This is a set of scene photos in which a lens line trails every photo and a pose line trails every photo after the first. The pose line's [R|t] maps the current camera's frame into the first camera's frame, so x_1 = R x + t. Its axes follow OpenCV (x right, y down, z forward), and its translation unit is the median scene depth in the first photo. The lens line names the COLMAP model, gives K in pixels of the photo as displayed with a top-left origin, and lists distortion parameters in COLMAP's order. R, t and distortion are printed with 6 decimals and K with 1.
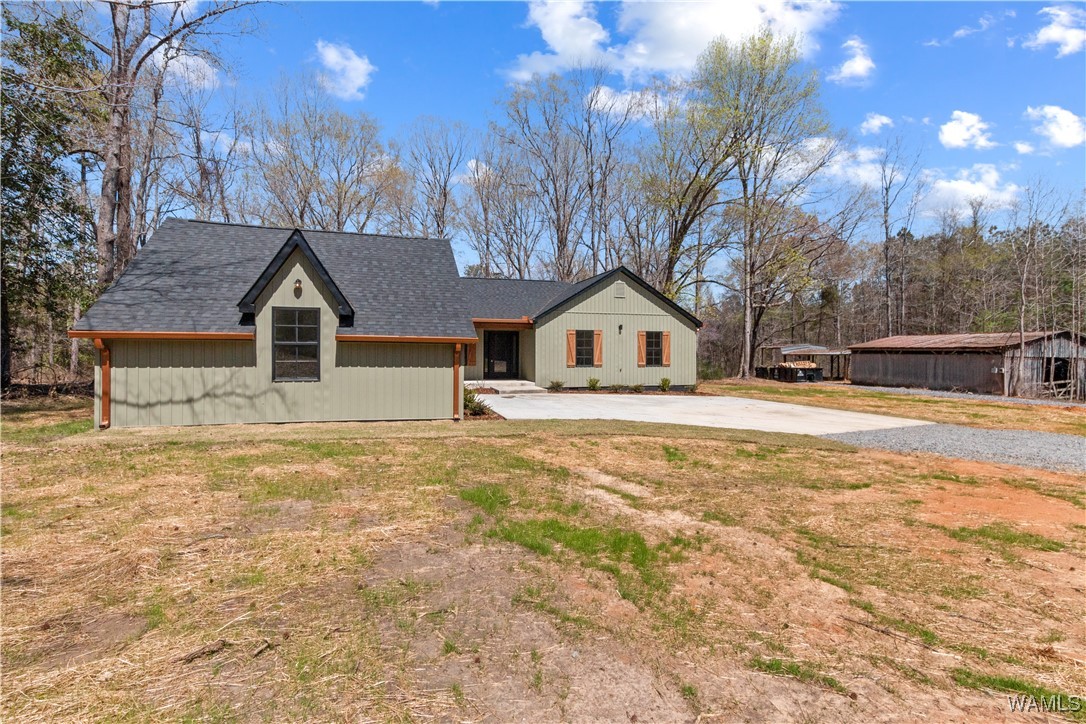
lens RADIAL K [[521.4, 0, 545.8], [0, 521.4, 347.6], [0, 0, 1]] dist [0.002292, 0.000231]
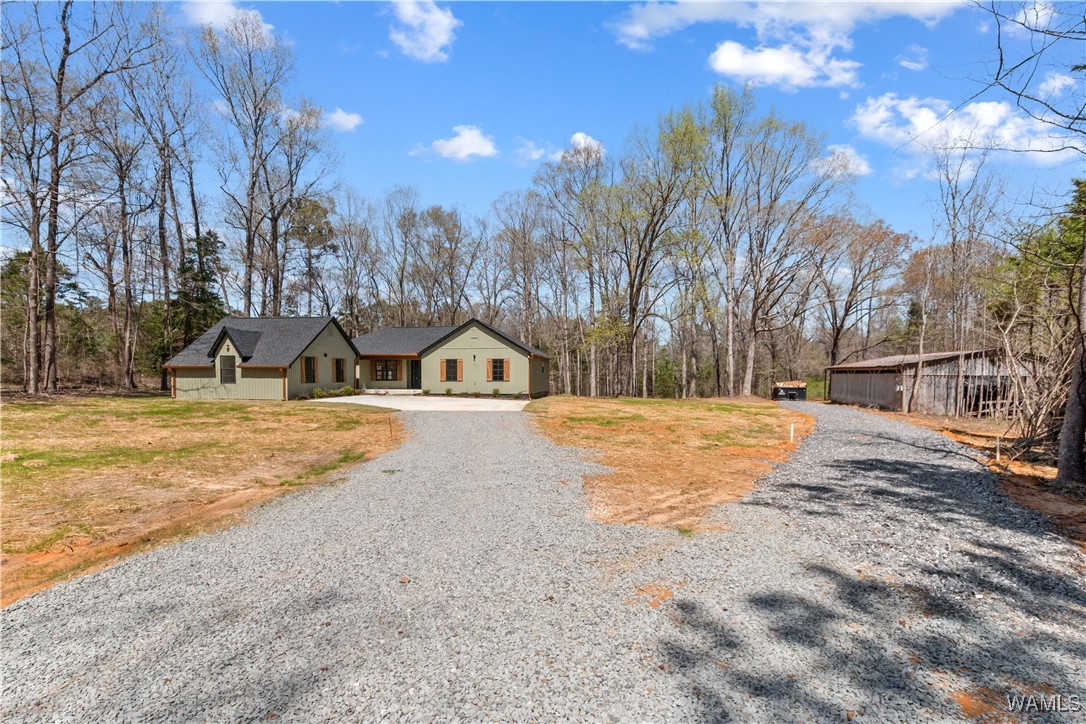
lens RADIAL K [[519.1, 0, 537.4], [0, 519.1, 389.9], [0, 0, 1]] dist [0.015845, 0.000271]
pose [[0.895363, 0.009718, -0.445232, 2.018459], [0.007077, 0.999325, 0.036045, 0.013273], [0.445282, -0.035424, 0.894690, -0.651659]]
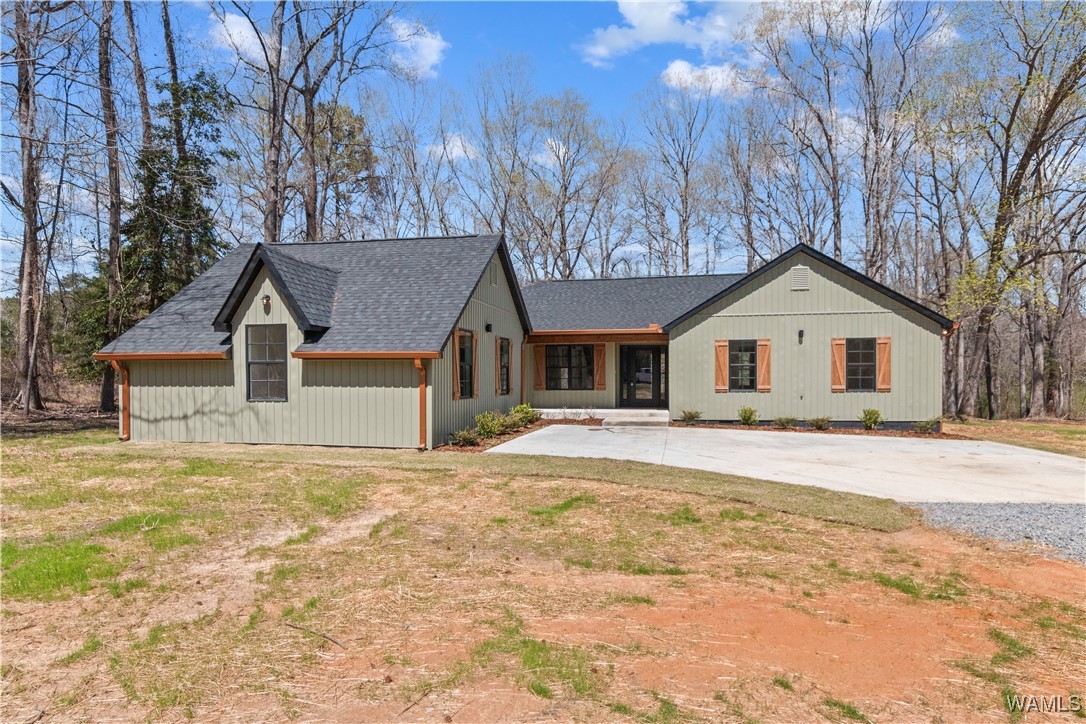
lens RADIAL K [[661.6, 0, 545.7], [0, 661.6, 391.4], [0, 0, 1]] dist [0.000501, -0.001334]
pose [[0.872400, 0.003525, -0.488781, 0.544571], [0.010667, 0.999599, 0.026248, 0.019466], [0.488677, -0.028113, 0.872012, 0.171388]]
